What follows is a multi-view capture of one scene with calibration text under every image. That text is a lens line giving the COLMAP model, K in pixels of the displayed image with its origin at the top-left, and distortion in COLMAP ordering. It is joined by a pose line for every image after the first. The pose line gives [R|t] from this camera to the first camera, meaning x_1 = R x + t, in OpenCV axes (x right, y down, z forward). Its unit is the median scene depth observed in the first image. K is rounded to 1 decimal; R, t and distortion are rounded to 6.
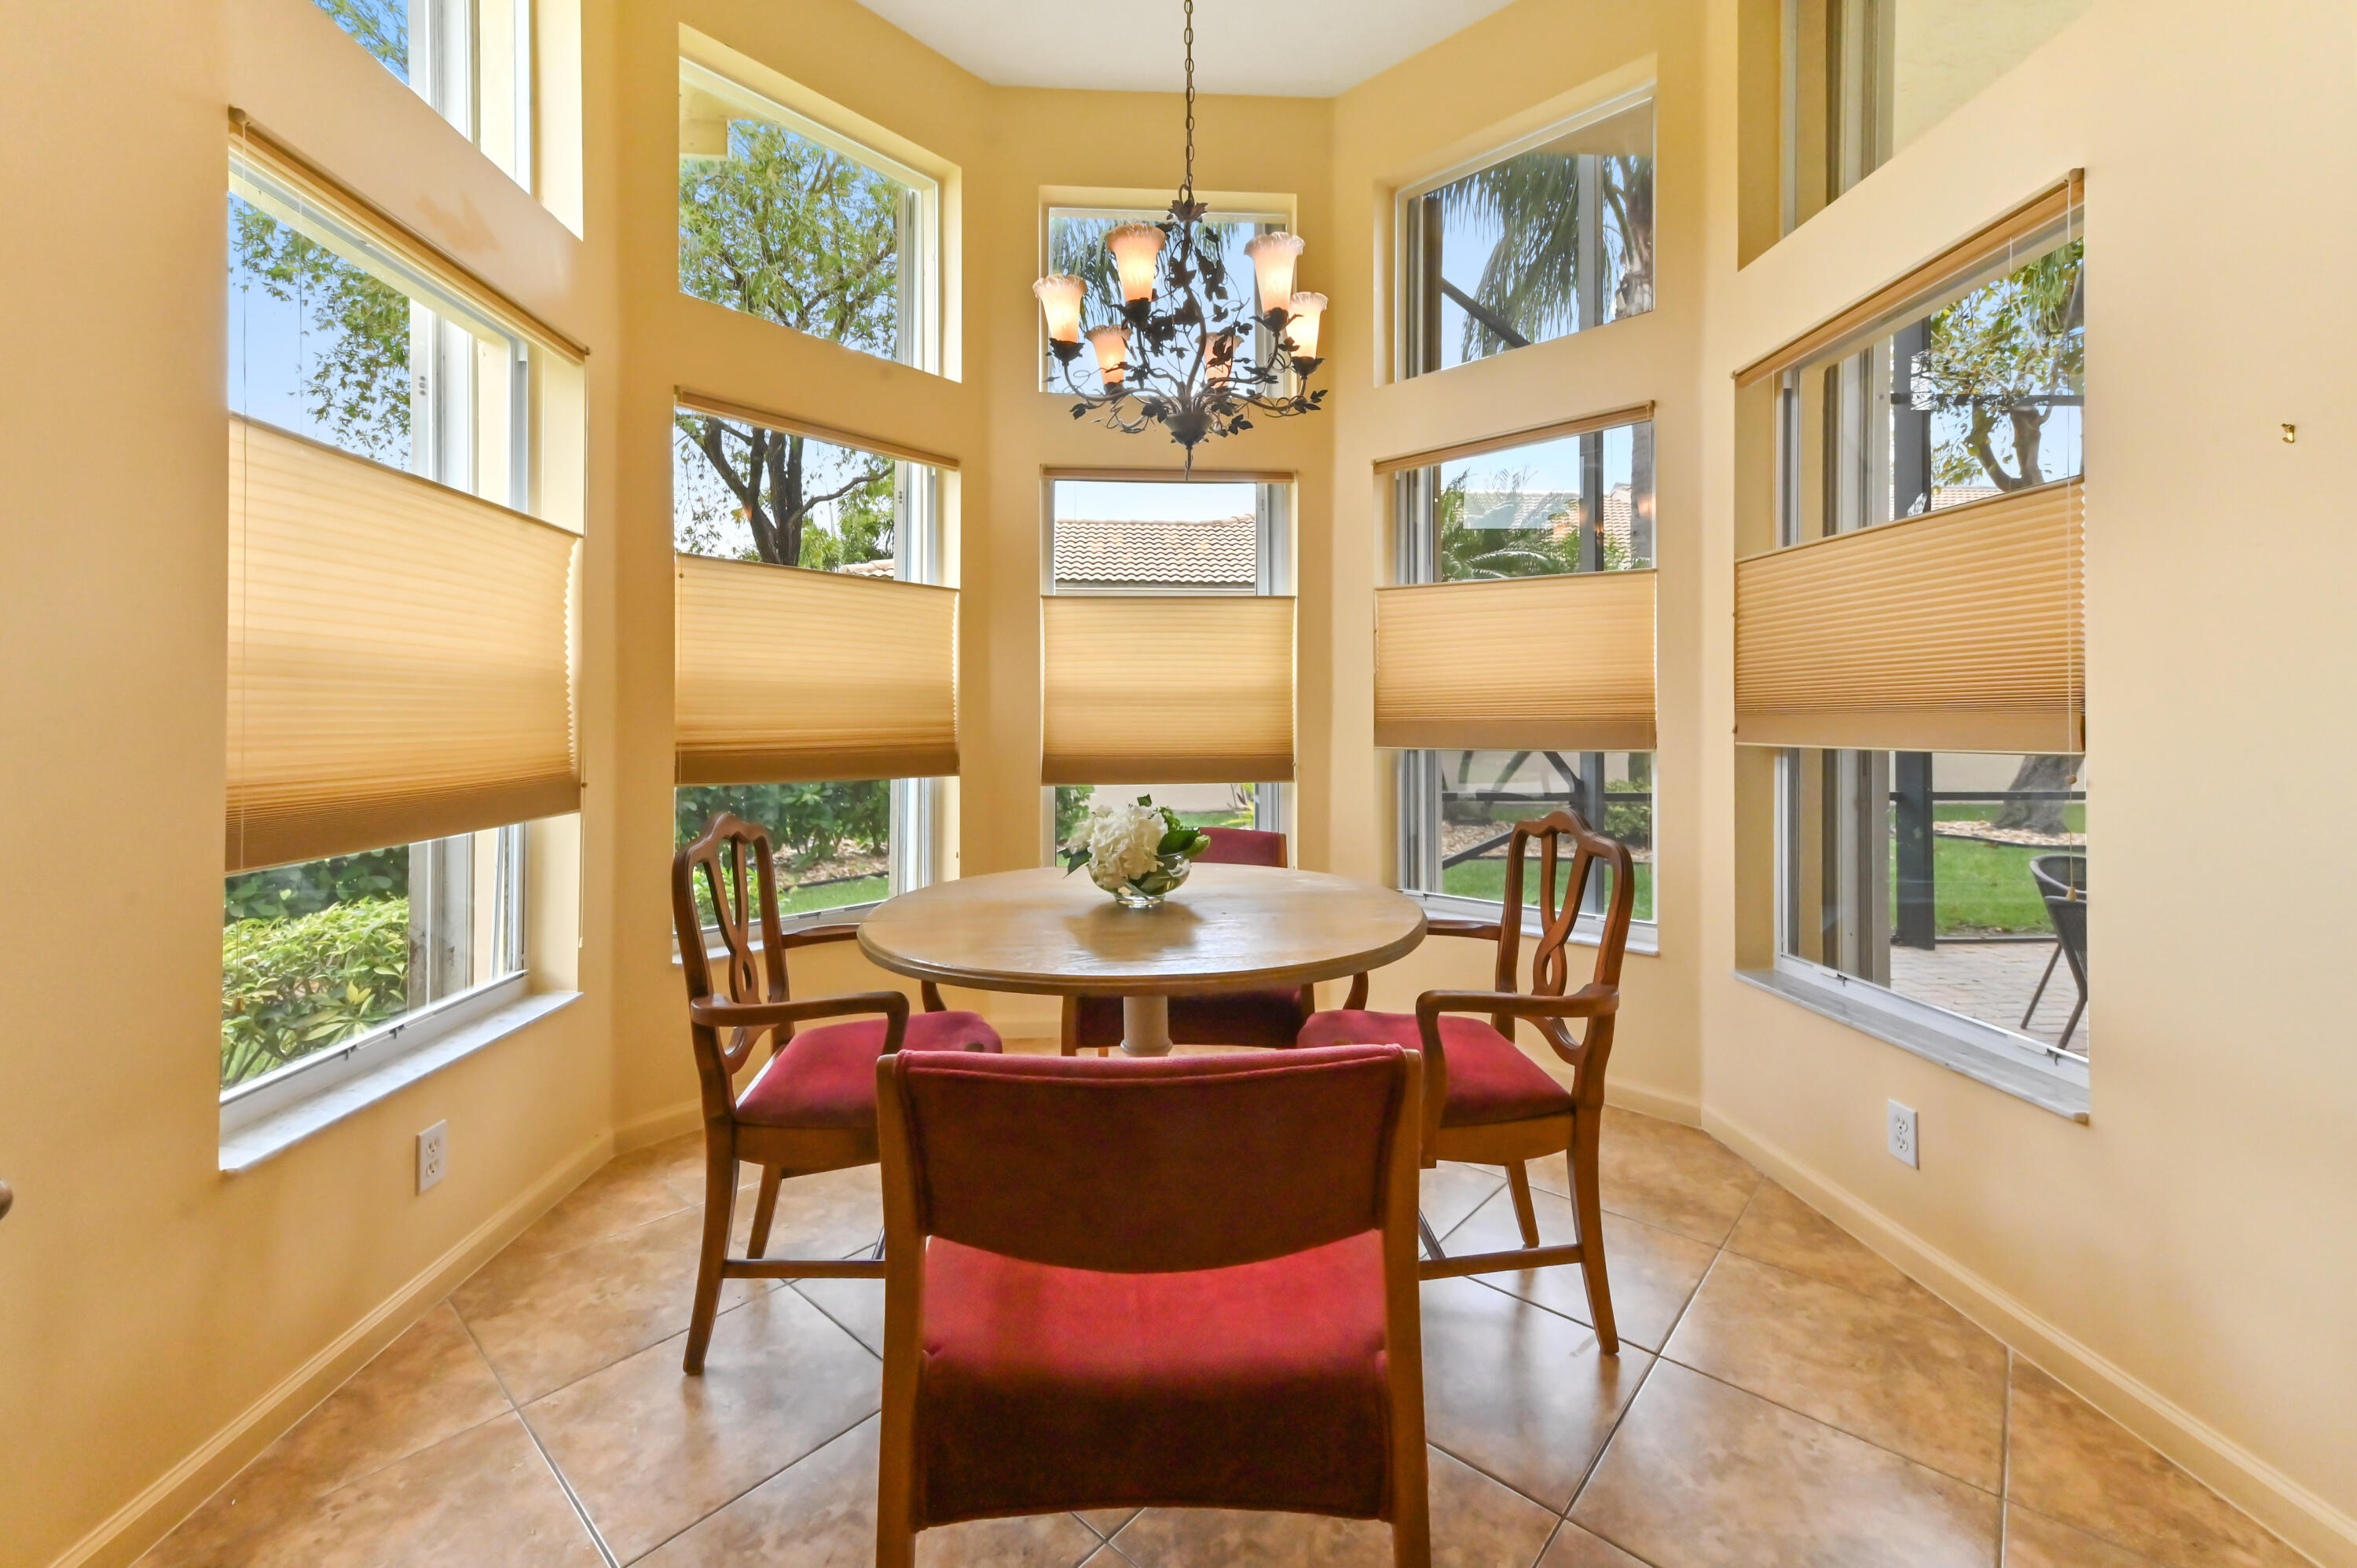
lens RADIAL K [[957.7, 0, 1171.2], [0, 957.7, 742.4], [0, 0, 1]] dist [0.000393, -0.000034]
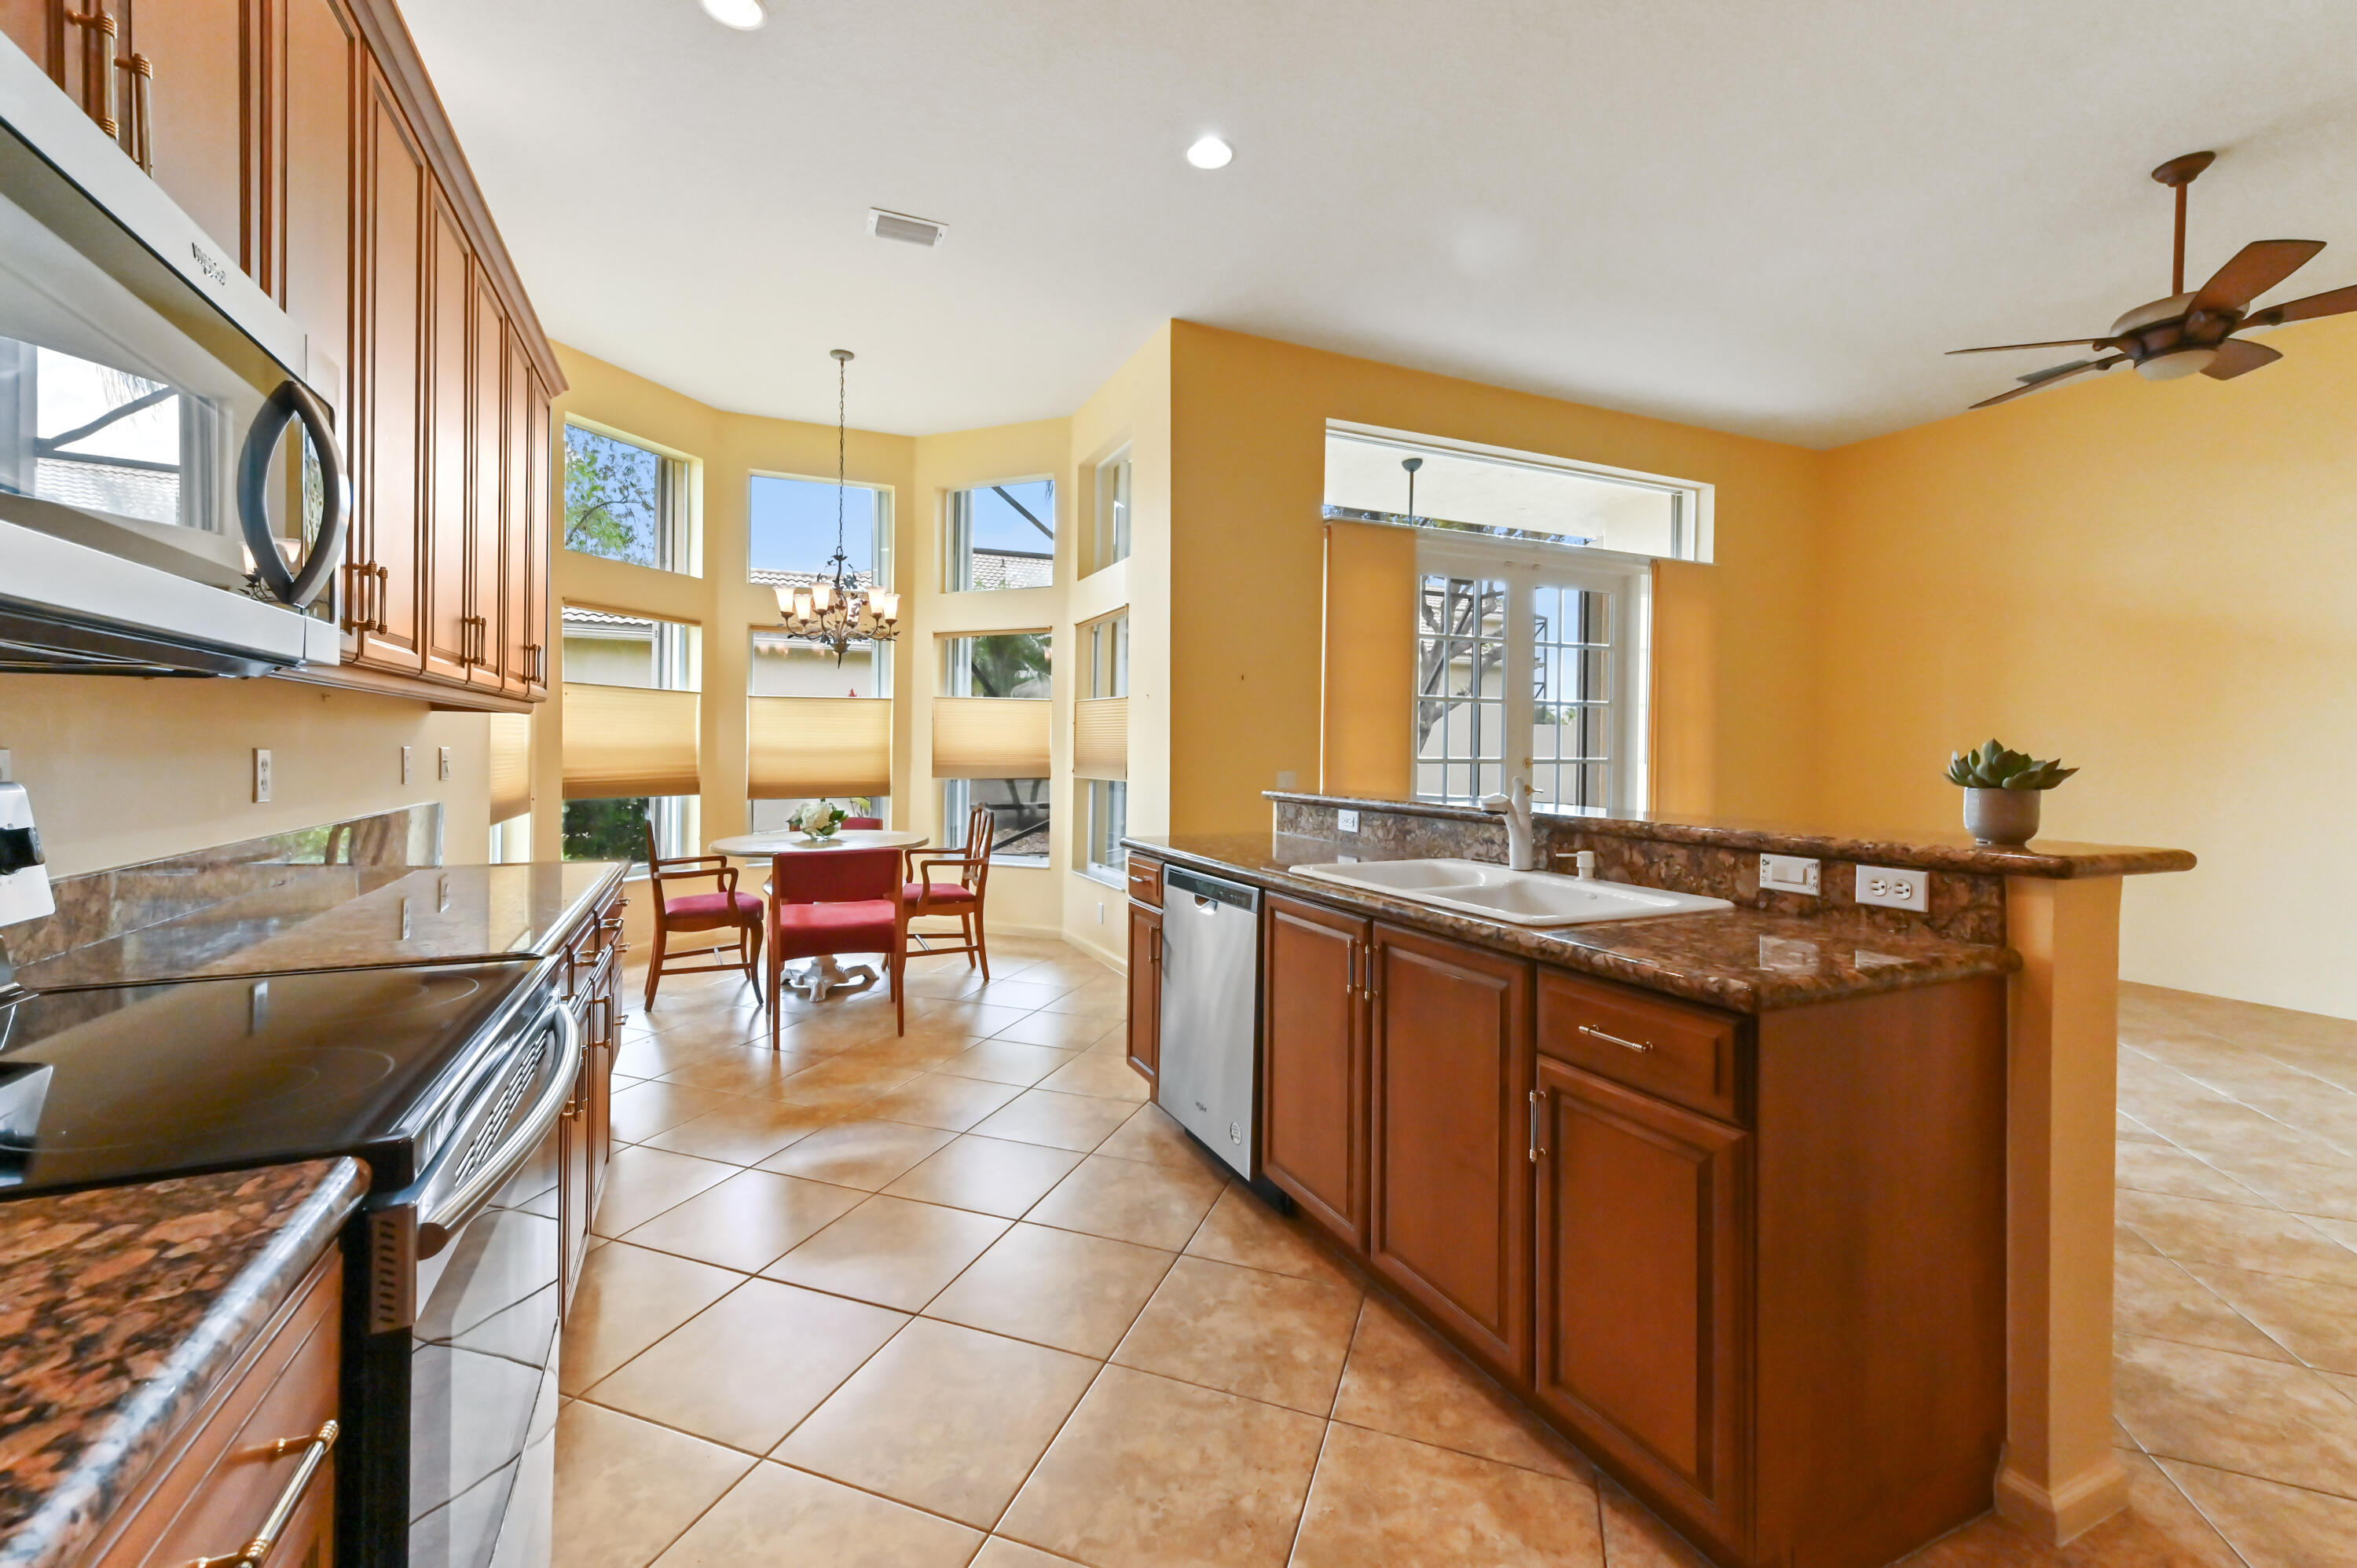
lens RADIAL K [[957.7, 0, 1171.2], [0, 957.7, 742.4], [0, 0, 1]] dist [0.000393, -0.000034]
pose [[0.927331, 0.007420, 0.374169, -0.072118], [0.002092, 0.999685, -0.025010, -0.017832], [-0.374236, 0.023975, 0.927023, -1.031745]]
